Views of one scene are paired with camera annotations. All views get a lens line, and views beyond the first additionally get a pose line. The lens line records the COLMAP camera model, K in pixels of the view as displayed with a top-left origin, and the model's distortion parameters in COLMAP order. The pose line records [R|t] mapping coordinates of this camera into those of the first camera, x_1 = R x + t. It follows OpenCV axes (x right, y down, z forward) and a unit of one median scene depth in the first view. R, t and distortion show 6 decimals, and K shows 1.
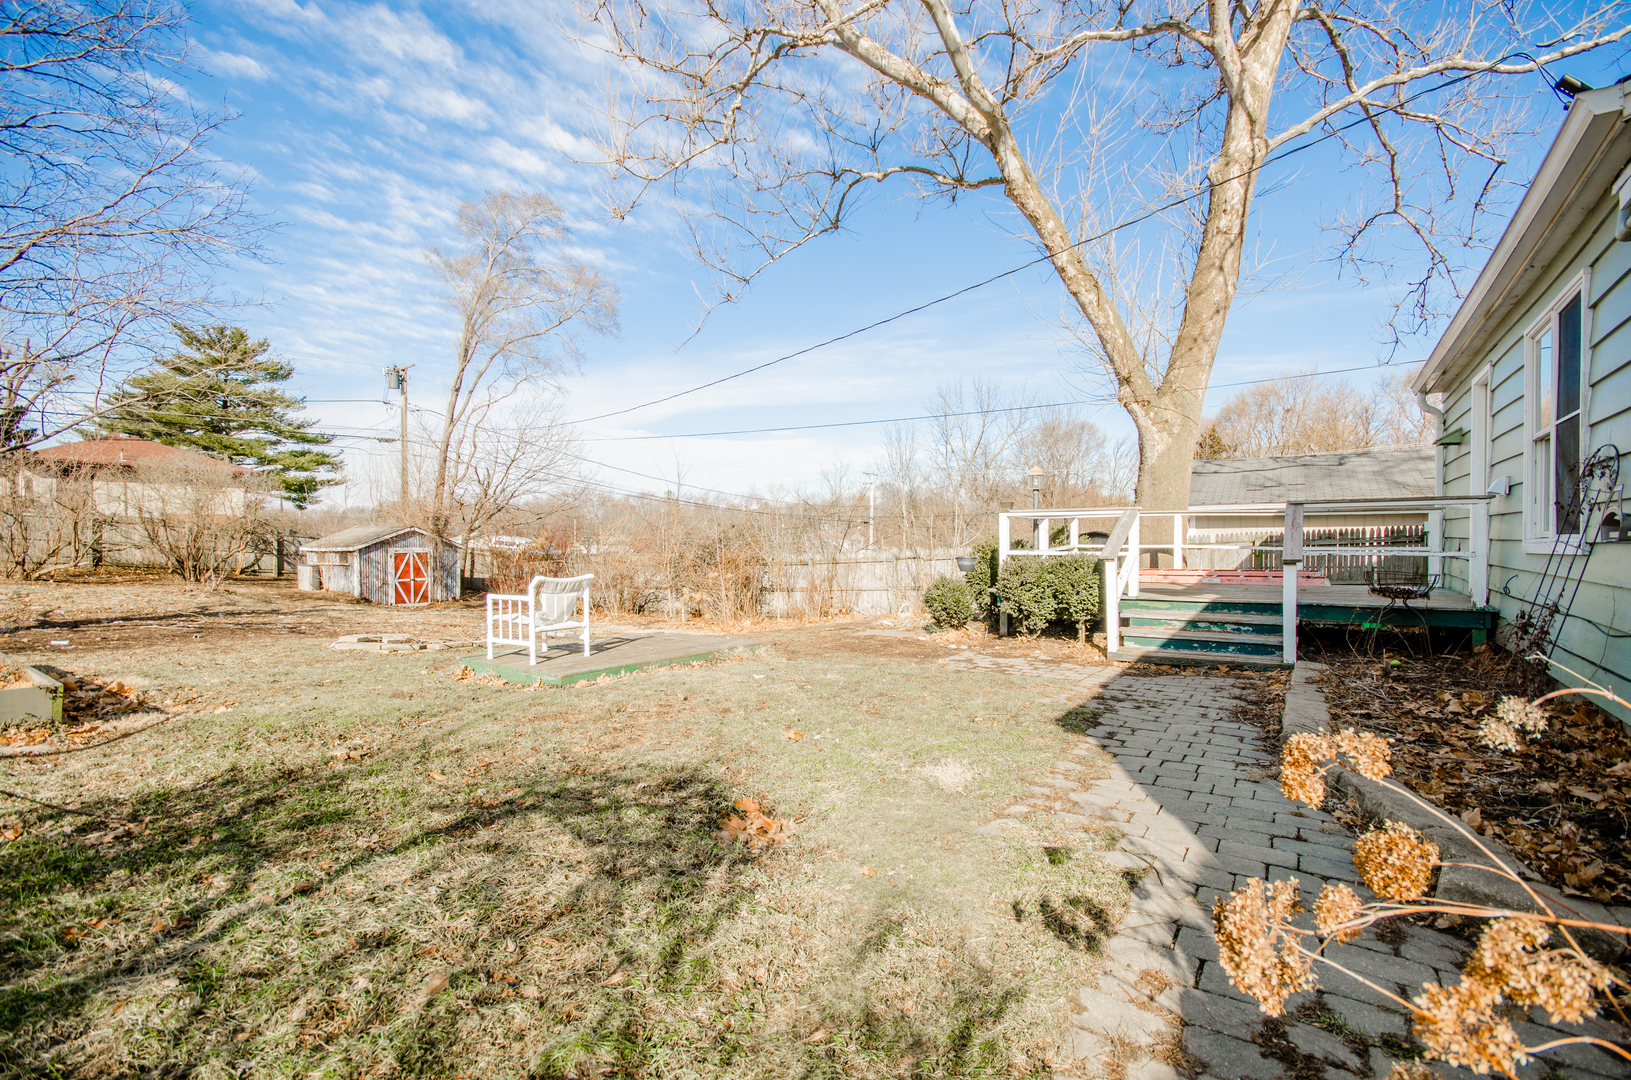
lens RADIAL K [[713.7, 0, 813.9], [0, 713.7, 545.3], [0, 0, 1]] dist [0.002507, -0.005589]
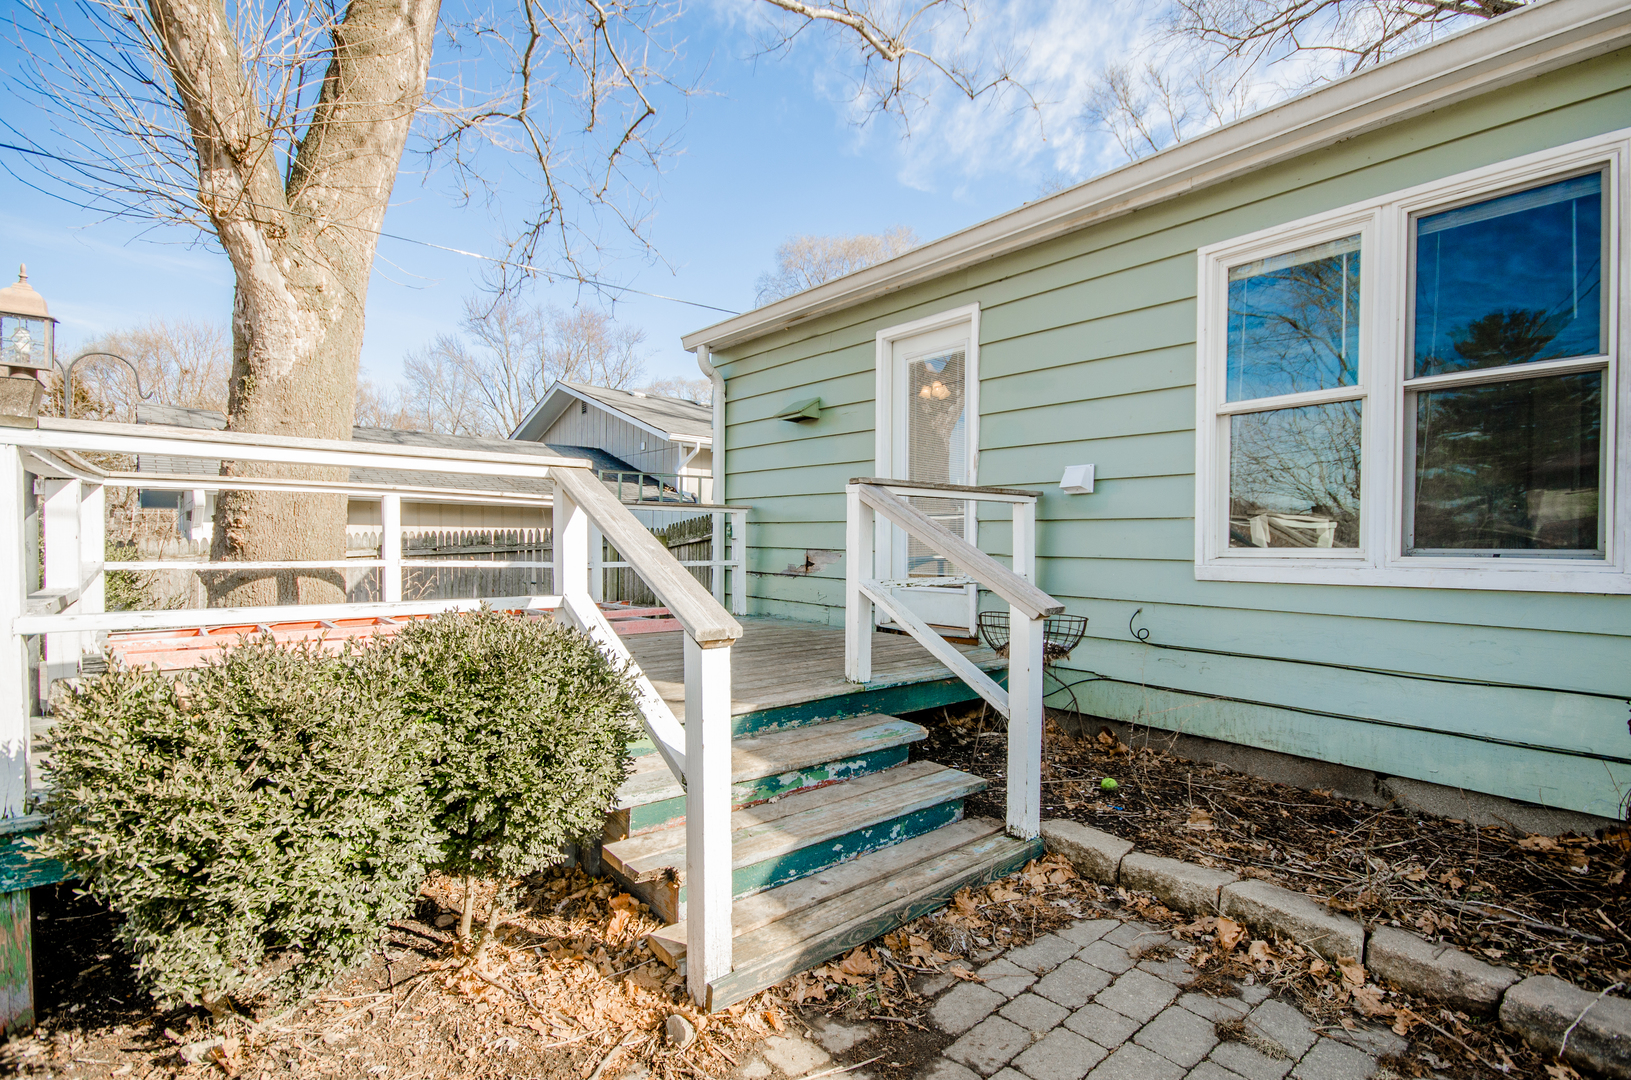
lens RADIAL K [[770.8, 0, 795.8], [0, 770.8, 562.1], [0, 0, 1]] dist [0.000883, -0.000055]
pose [[0.258460, -0.022694, 0.965755, 0.091845], [-0.000755, 0.999719, 0.023694, -0.010992], [-0.966022, -0.006854, 0.258370, 0.570663]]
